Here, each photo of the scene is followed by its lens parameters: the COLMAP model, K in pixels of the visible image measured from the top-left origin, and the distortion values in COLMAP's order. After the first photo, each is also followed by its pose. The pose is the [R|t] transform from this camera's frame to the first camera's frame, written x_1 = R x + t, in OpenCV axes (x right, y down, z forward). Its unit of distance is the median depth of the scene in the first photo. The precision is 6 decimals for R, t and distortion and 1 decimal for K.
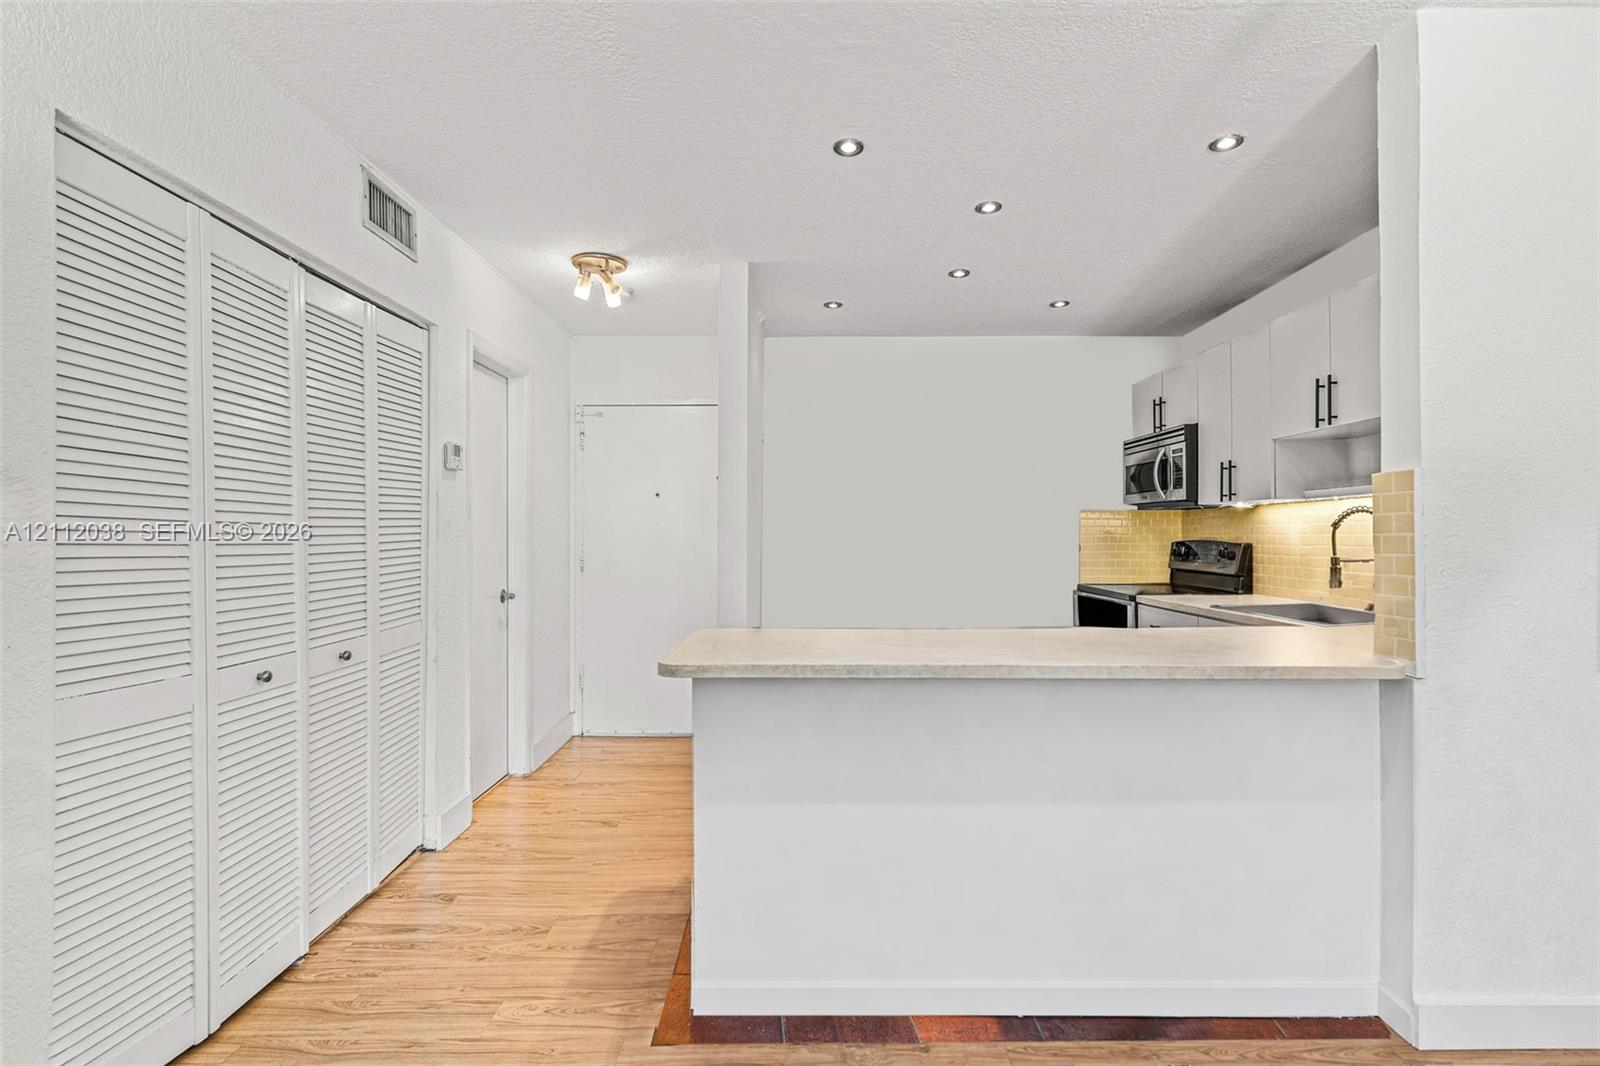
lens RADIAL K [[786.5, 0, 800.0], [0, 786.5, 533.0], [0, 0, 1]] dist [-0.000094, -0.000004]
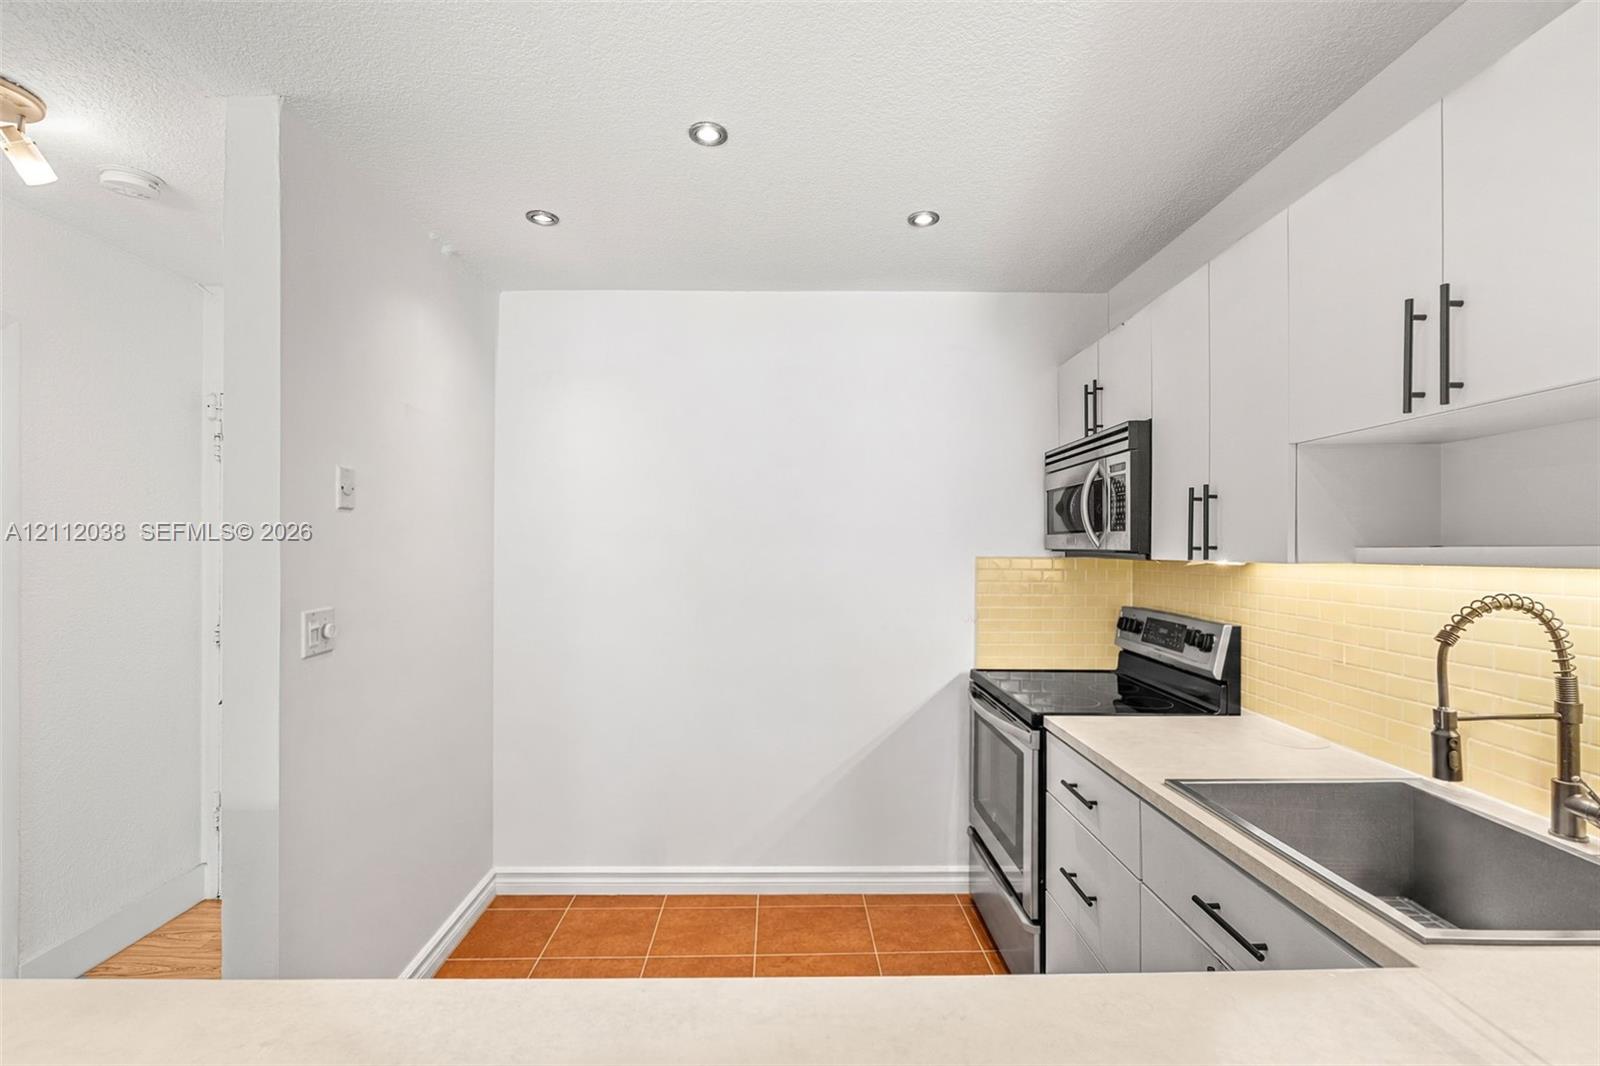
lens RADIAL K [[767.9, 0, 794.8], [0, 767.9, 546.1], [0, 0, 1]] dist [0.000231, 0.000367]
pose [[0.999958, 0.003312, 0.008568, 0.236953], [-0.003302, 0.999994, -0.001153, -0.044341], [-0.008572, 0.001125, 0.999963, 0.433056]]
